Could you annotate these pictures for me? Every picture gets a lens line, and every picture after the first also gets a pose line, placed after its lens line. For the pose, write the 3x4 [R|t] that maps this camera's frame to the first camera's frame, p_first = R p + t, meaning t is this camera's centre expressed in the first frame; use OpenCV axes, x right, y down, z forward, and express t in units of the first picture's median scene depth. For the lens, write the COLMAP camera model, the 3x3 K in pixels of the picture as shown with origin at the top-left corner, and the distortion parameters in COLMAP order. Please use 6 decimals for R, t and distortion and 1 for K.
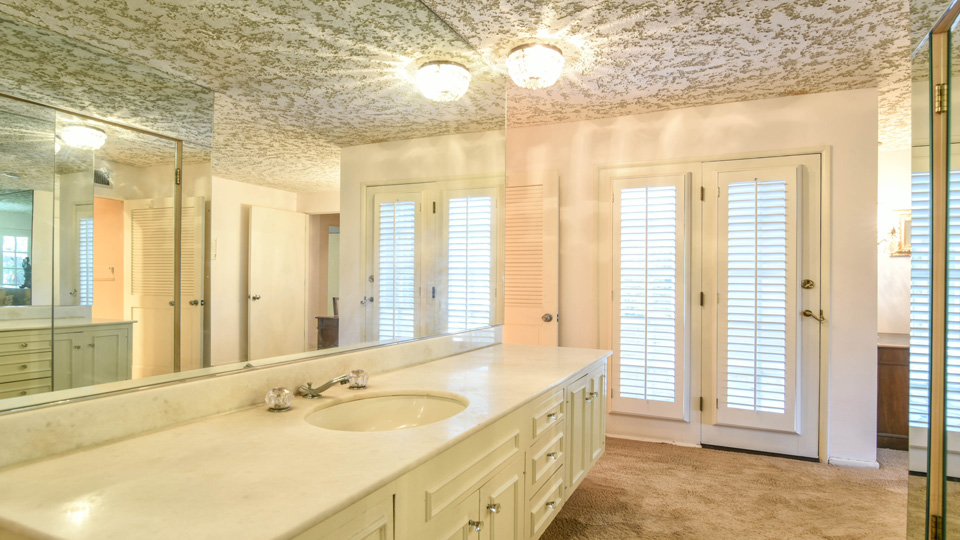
lens RADIAL K [[538.0, 0, 475.8], [0, 538.0, 278.1], [0, 0, 1]] dist [0.001569, 0.000131]
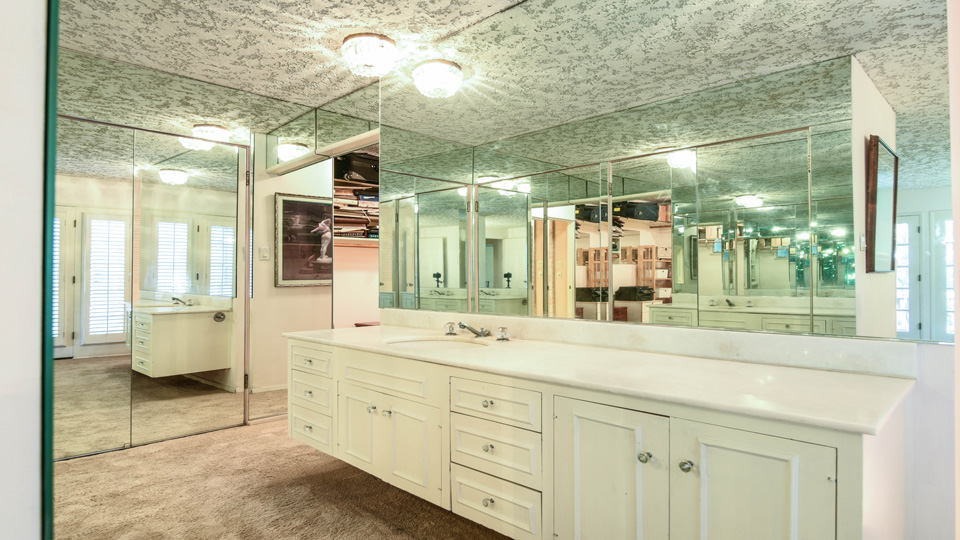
lens RADIAL K [[538.0, 0, 476.4], [0, 538.0, 269.4], [0, 0, 1]] dist [0.001569, 0.000131]
pose [[-0.330268, -0.016540, -0.943742, 0.563300], [0.003953, 0.999813, -0.018906, 0.015401], [0.943879, -0.009974, -0.330141, 0.750698]]
